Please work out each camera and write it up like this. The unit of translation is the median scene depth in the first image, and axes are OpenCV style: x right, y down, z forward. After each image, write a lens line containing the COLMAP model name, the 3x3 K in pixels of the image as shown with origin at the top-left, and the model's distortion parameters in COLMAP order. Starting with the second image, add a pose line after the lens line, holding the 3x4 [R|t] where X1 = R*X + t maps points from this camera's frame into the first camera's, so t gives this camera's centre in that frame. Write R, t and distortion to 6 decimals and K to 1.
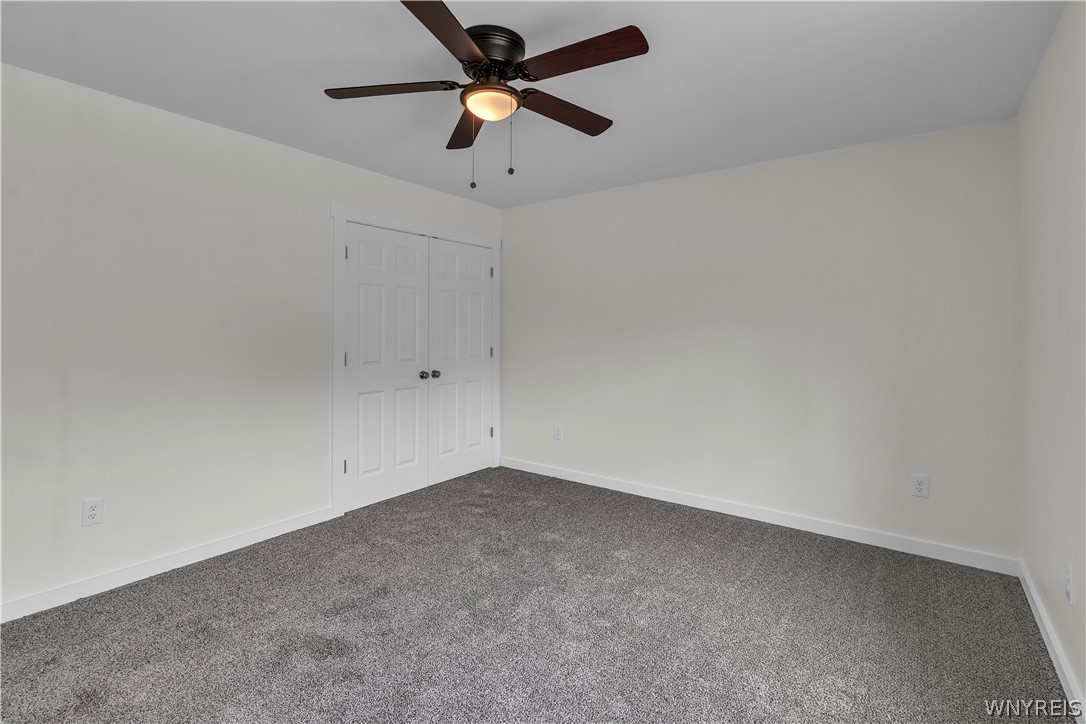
lens RADIAL K [[519.8, 0, 536.9], [0, 519.8, 337.1], [0, 0, 1]] dist [0.006648, -0.002534]
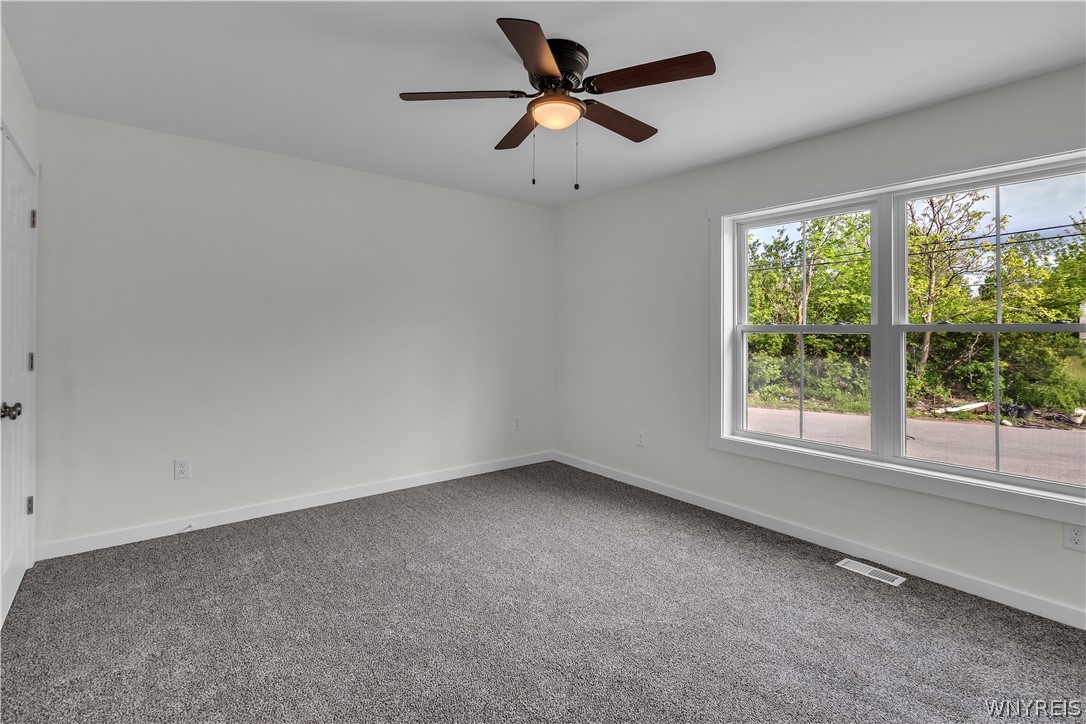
lens RADIAL K [[519.8, 0, 541.9], [0, 519.8, 337.5], [0, 0, 1]] dist [0.006648, -0.002534]
pose [[0.248040, -0.020289, 0.968537, -0.729052], [0.004727, 0.999794, 0.019733, -0.008557], [-0.968738, -0.000316, 0.248085, 0.492556]]
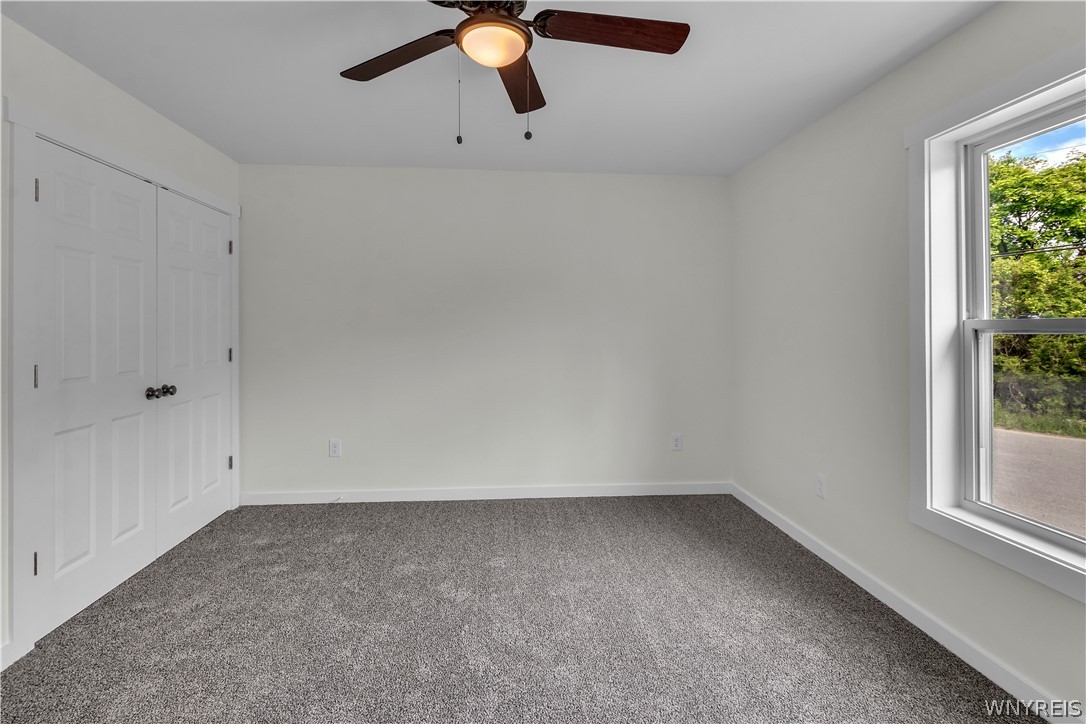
lens RADIAL K [[519.8, 0, 540.3], [0, 519.8, 335.2], [0, 0, 1]] dist [0.006648, -0.002534]
pose [[0.747779, -0.014298, 0.663794, -0.368844], [0.010013, 0.999897, 0.010257, -0.003680], [-0.663873, -0.001024, 0.747845, 0.224926]]
